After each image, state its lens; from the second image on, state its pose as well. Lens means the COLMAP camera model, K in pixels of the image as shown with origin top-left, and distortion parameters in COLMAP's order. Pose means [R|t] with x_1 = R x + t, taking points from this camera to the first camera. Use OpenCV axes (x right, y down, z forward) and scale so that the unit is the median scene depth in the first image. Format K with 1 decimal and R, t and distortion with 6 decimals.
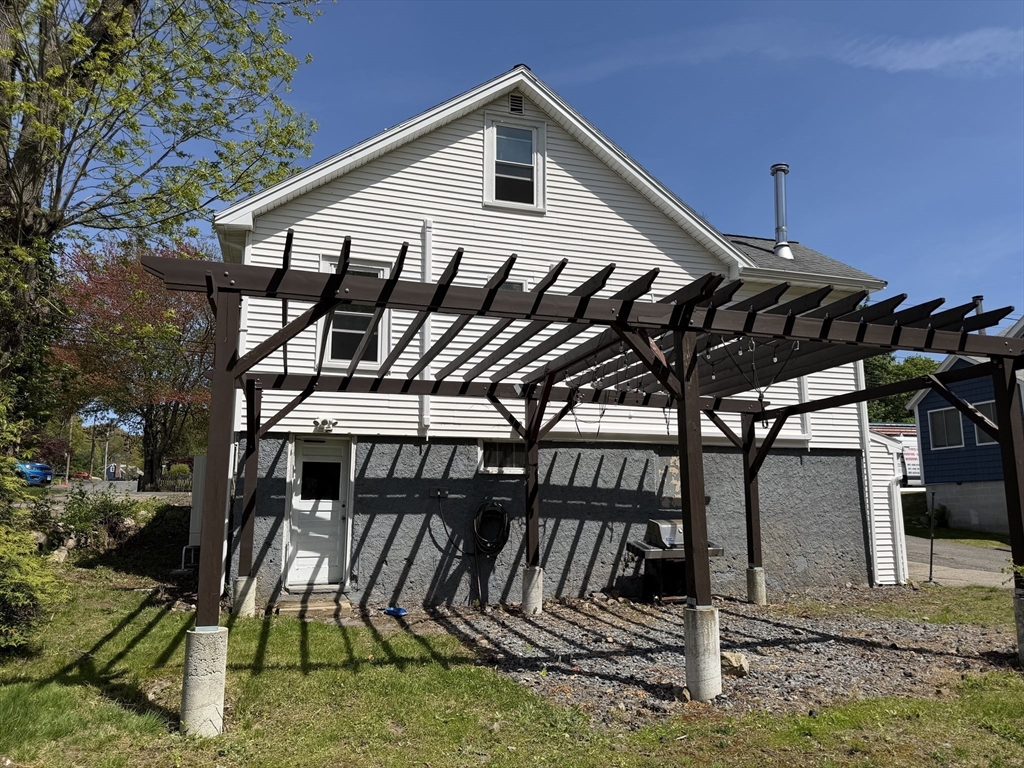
lens RADIAL K [[713.0, 0, 512.7], [0, 713.0, 377.7], [0, 0, 1]] dist [0.041143, -0.000239]
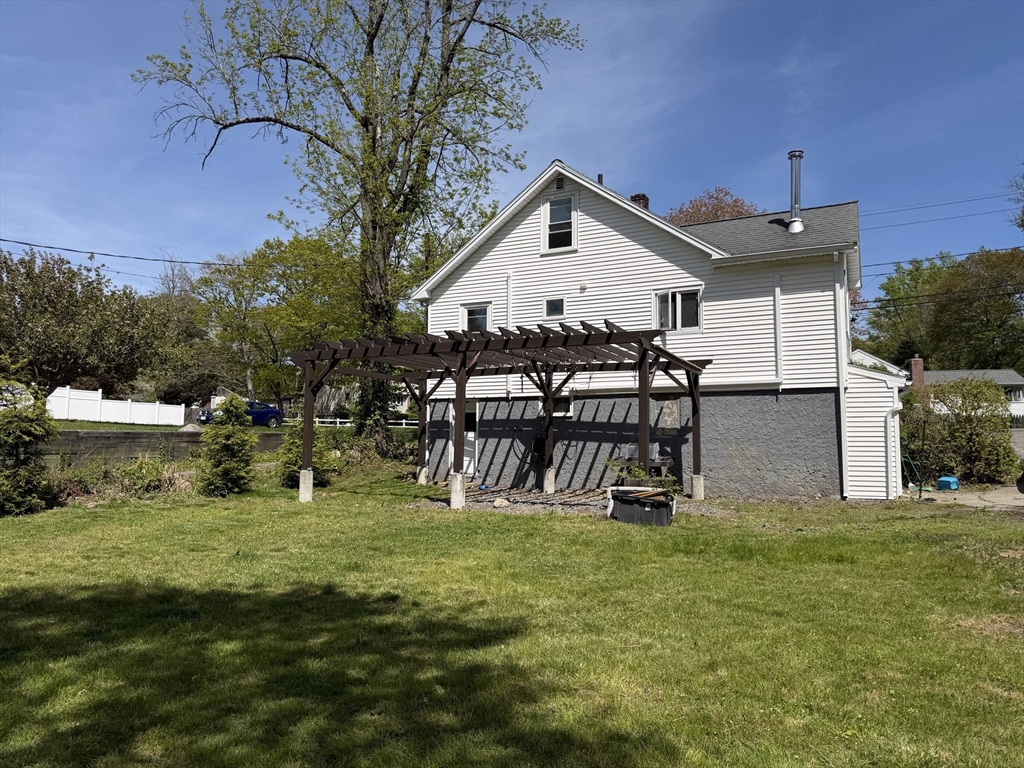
lens RADIAL K [[713.0, 0, 511.6], [0, 713.0, 387.4], [0, 0, 1]] dist [0.041143, -0.000239]
pose [[0.719895, -0.055983, -0.691822, 1.086104], [0.112121, 0.993031, 0.036313, -0.005100], [0.684967, -0.103709, 0.721155, -0.280423]]
